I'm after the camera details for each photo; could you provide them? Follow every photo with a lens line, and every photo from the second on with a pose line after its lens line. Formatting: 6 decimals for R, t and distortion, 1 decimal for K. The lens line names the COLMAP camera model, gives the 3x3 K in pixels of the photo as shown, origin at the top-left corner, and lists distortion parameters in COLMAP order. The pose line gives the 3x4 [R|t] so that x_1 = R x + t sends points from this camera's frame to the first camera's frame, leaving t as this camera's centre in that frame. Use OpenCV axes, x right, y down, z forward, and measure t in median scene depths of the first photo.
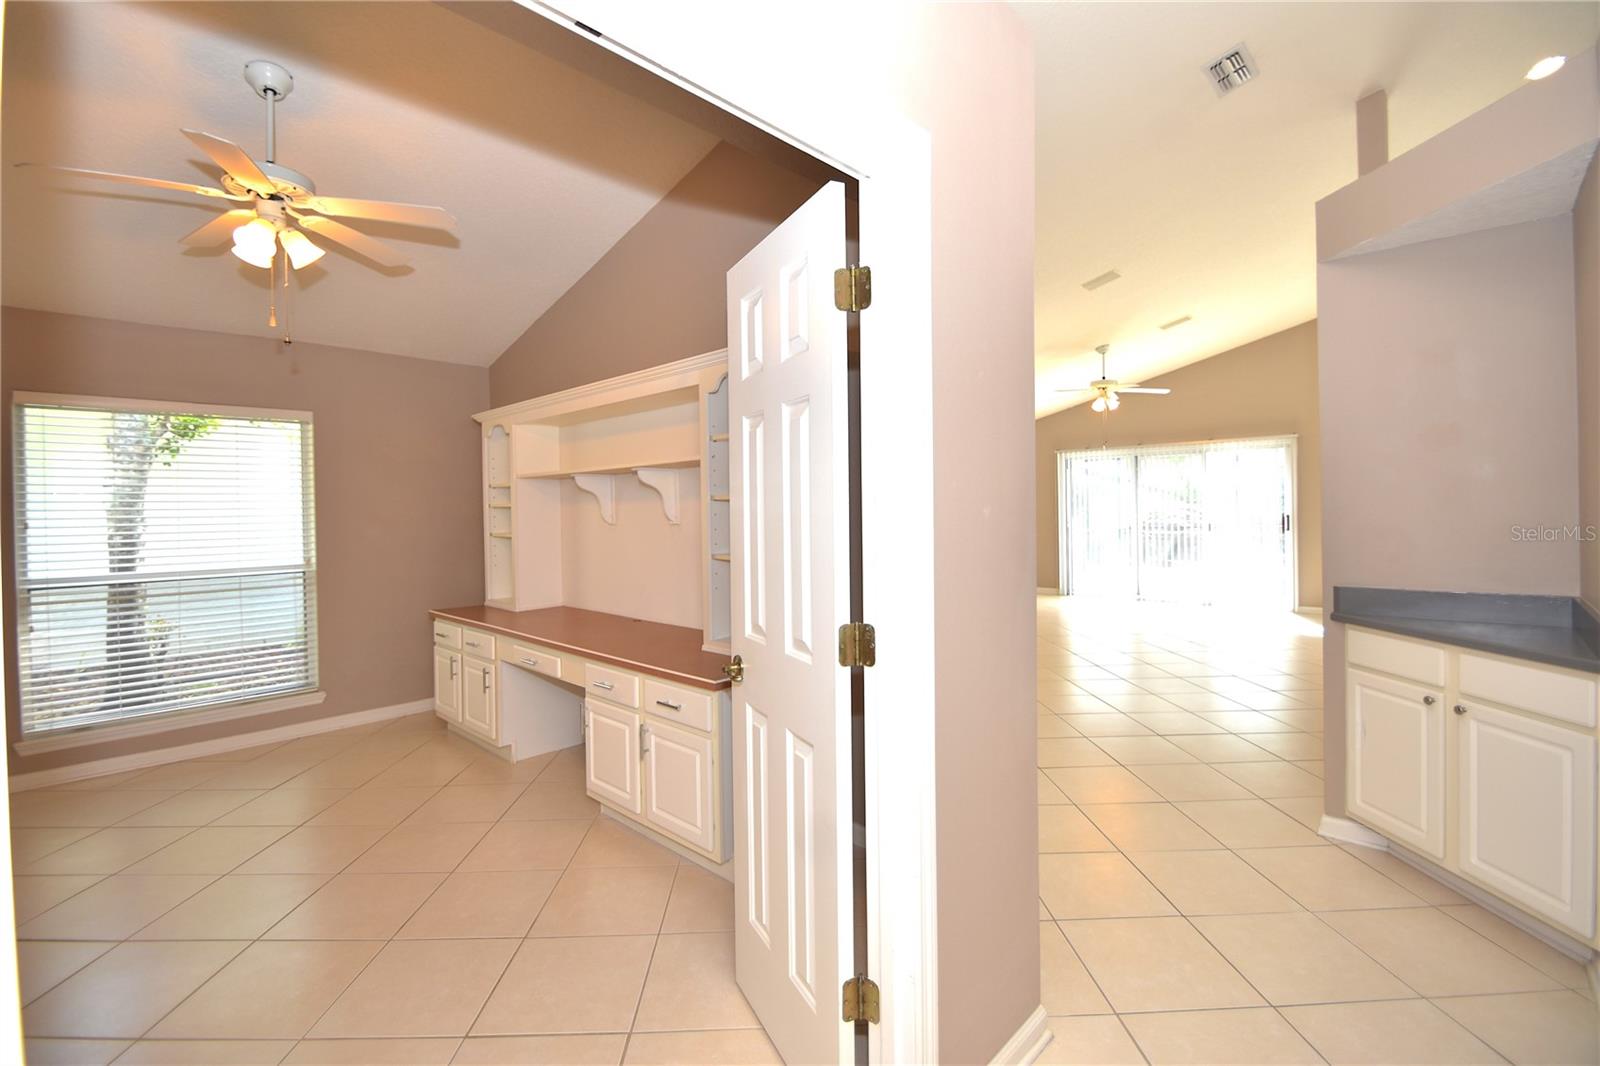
lens RADIAL K [[705.3, 0, 792.7], [0, 705.3, 511.1], [0, 0, 1]] dist [-0.000164, -0.011308]
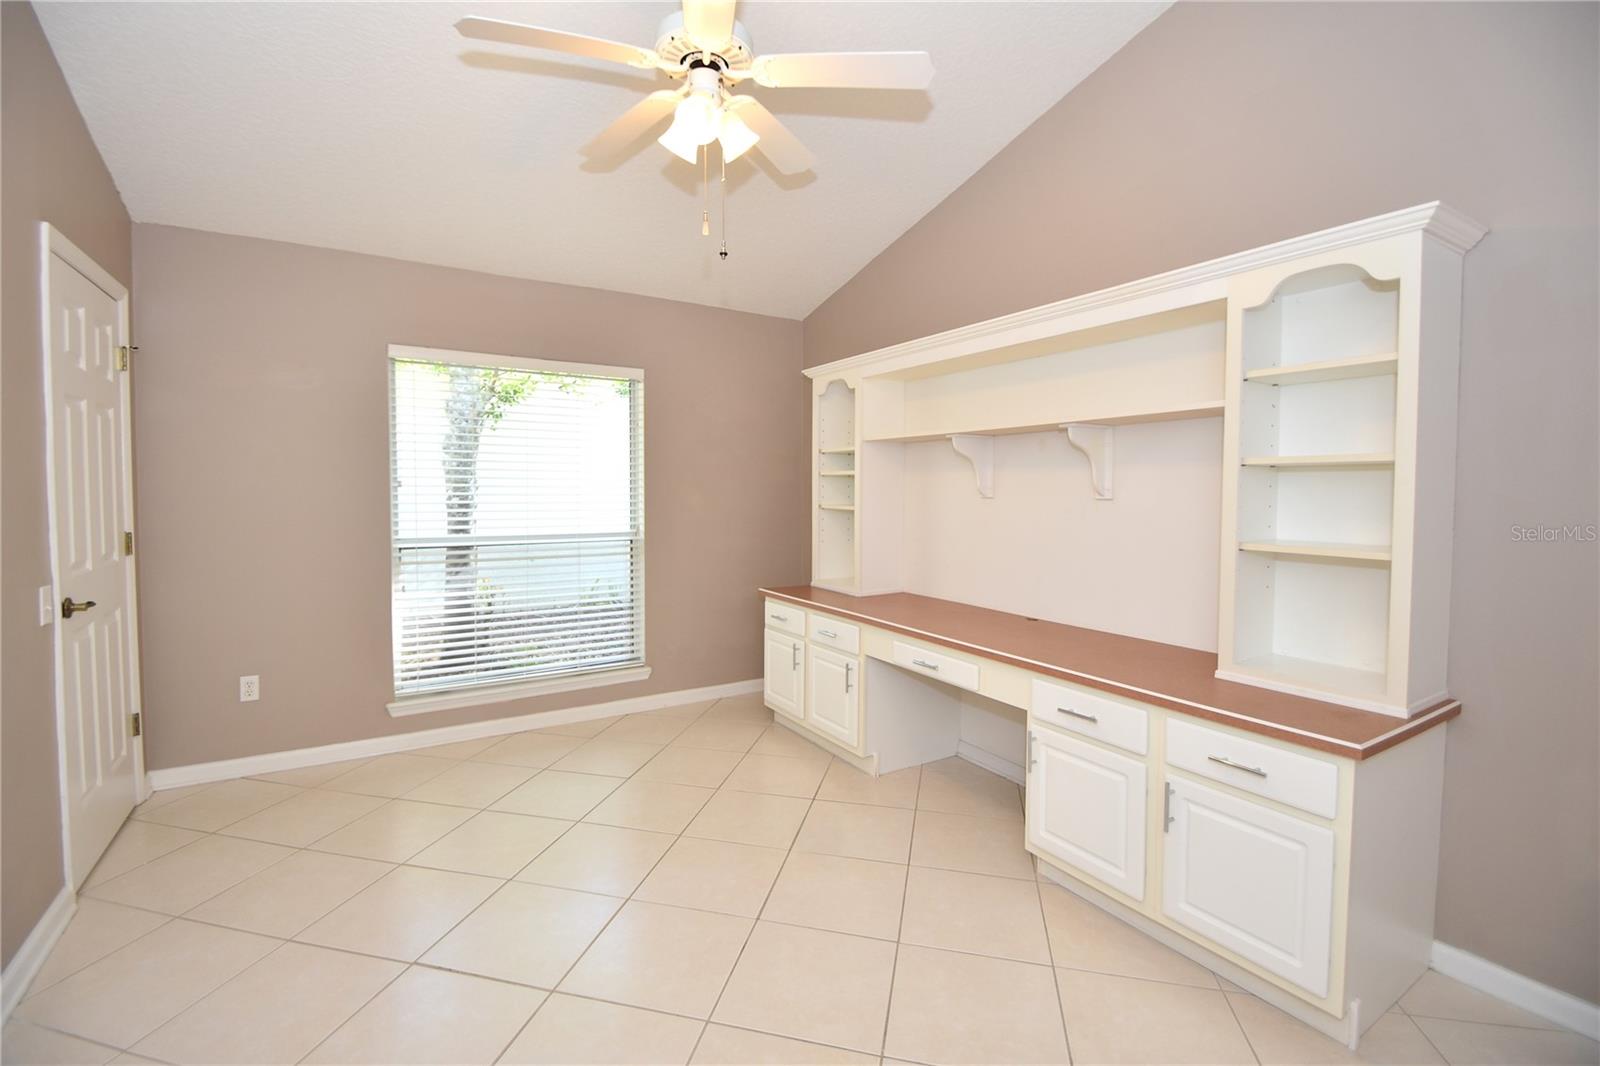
lens RADIAL K [[705.3, 0, 792.7], [0, 705.3, 511.1], [0, 0, 1]] dist [-0.000164, -0.011308]
pose [[0.965418, 0.030718, -0.258890, -0.241420], [-0.022743, 0.999172, 0.033744, 0.010472], [0.259712, -0.026689, 0.965317, 0.140851]]
